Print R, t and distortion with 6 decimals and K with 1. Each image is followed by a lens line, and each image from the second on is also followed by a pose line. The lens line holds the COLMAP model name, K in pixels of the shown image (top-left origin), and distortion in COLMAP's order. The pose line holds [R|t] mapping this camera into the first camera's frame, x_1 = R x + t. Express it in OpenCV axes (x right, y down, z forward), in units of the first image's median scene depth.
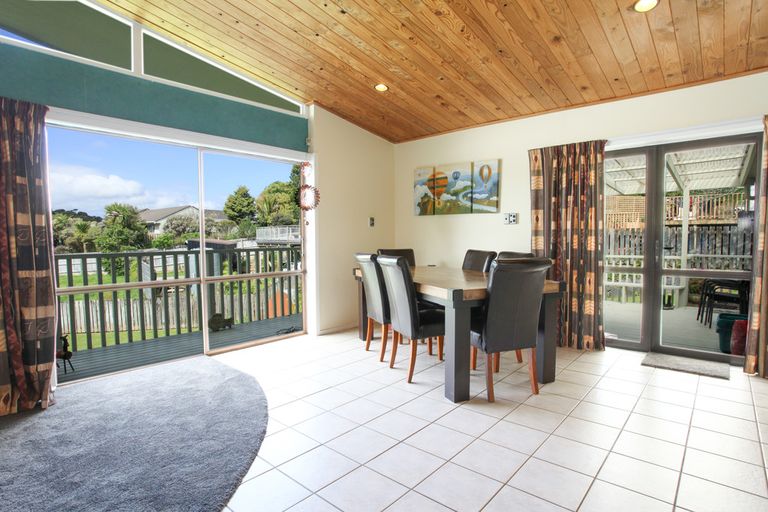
lens RADIAL K [[411.3, 0, 384.0], [0, 411.3, 256.0], [0, 0, 1]] dist [-0.115829, 0.034545]
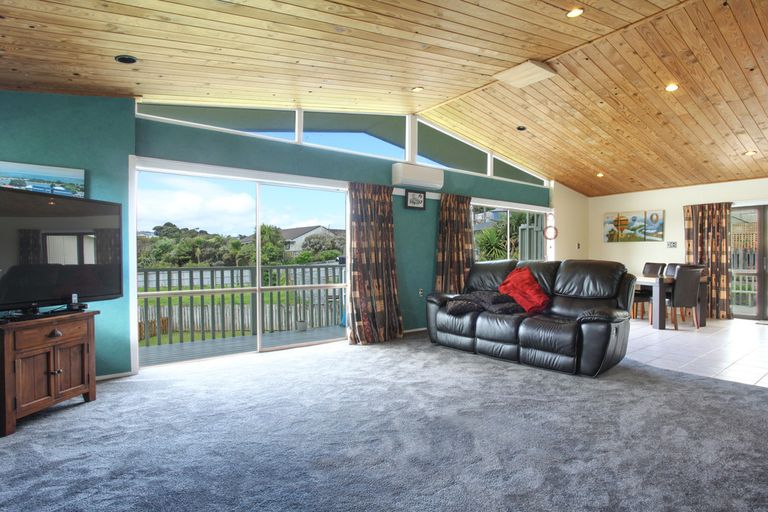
lens RADIAL K [[411.3, 0, 384.0], [0, 411.3, 256.0], [0, 0, 1]] dist [-0.115829, 0.034545]
pose [[0.971154, 0.003992, -0.238418, -0.517229], [-0.014361, 0.999024, -0.041770, 0.045648], [0.238018, 0.043989, 0.970264, -0.963779]]
